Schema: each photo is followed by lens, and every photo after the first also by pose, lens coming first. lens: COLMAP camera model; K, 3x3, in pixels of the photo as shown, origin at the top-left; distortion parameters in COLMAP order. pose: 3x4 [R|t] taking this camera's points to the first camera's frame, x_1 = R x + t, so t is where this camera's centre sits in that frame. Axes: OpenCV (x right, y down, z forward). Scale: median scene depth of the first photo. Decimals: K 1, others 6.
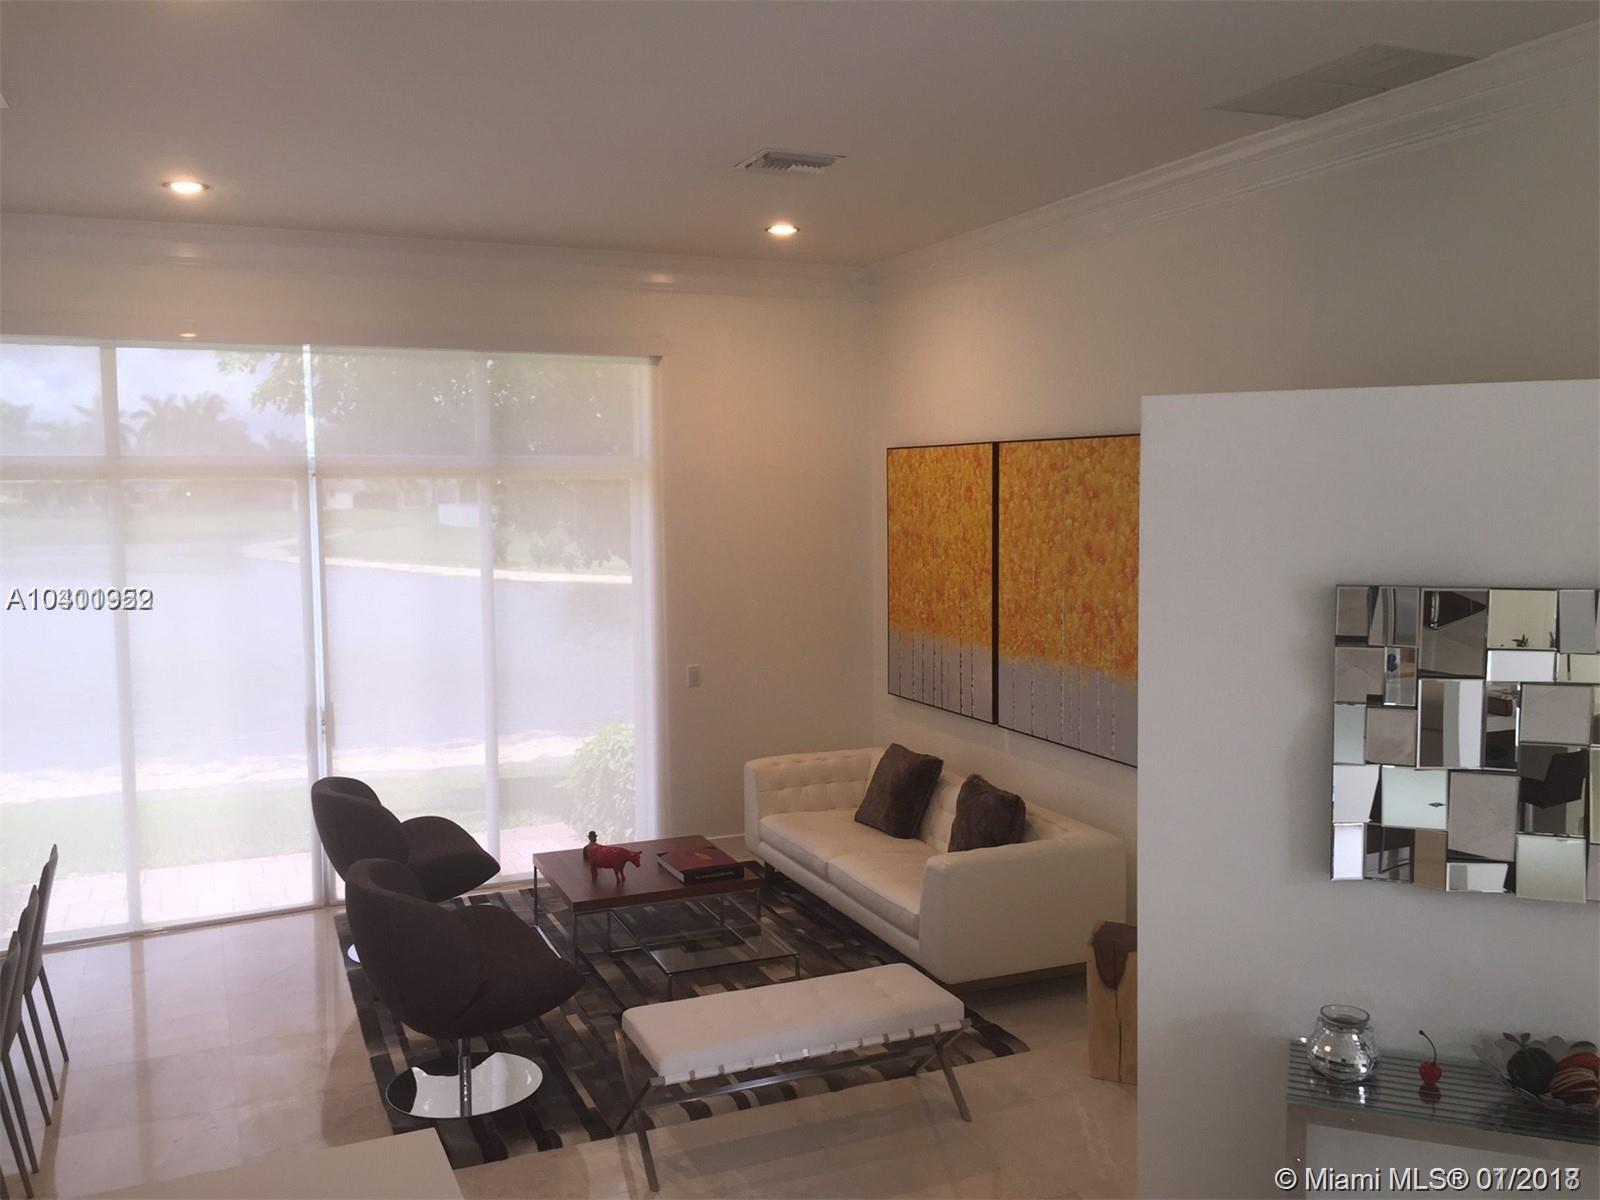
lens RADIAL K [[1347.3, 0, 784.1], [0, 1347.3, 606.0], [0, 0, 1]] dist [0.068030, -0.075089]
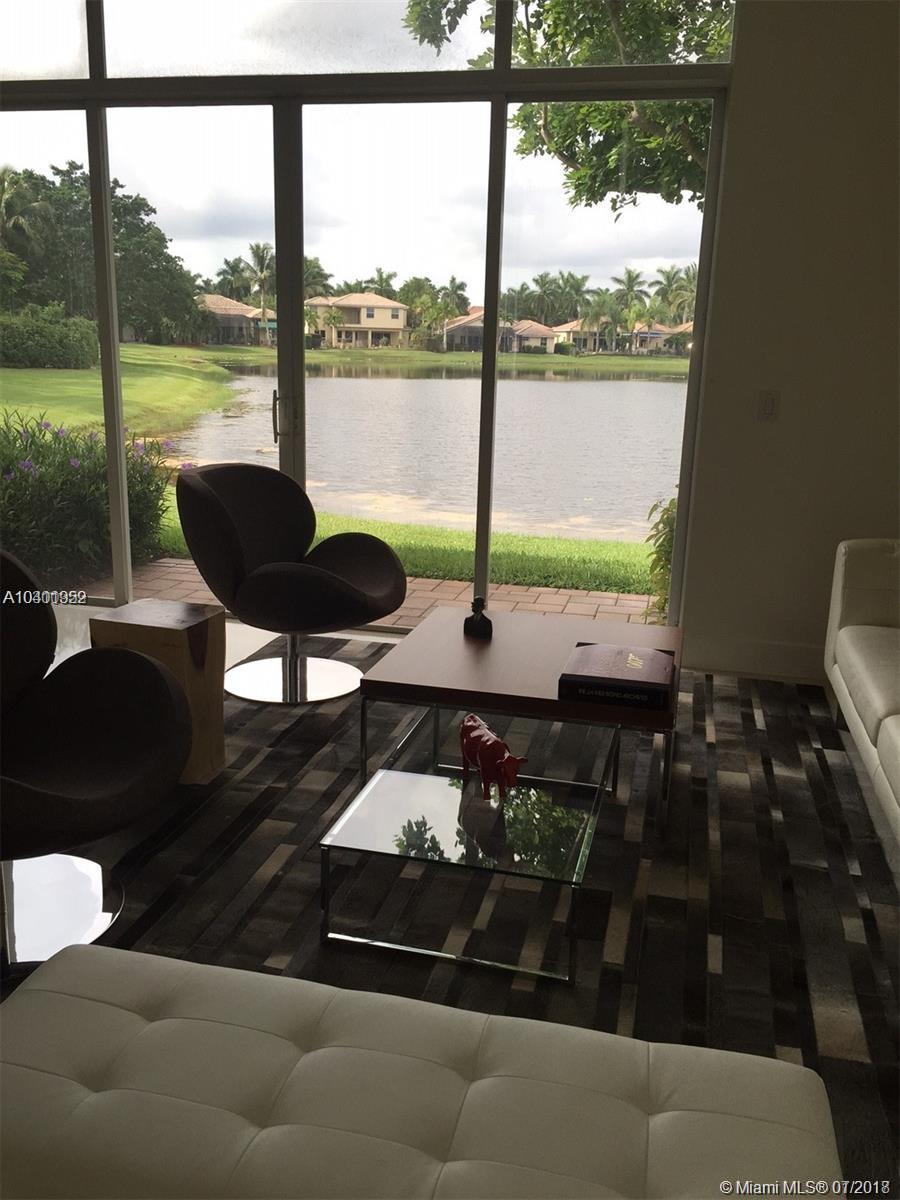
lens RADIAL K [[1010.5, 0, 458.9], [0, 1010.5, 589.7], [0, 0, 1]] dist [0.068030, -0.075089]
pose [[0.808390, 0.172715, -0.562738, 0.132227], [-0.088008, 0.980704, 0.174571, 0.078508], [0.582031, -0.091596, 0.807992, 0.567931]]
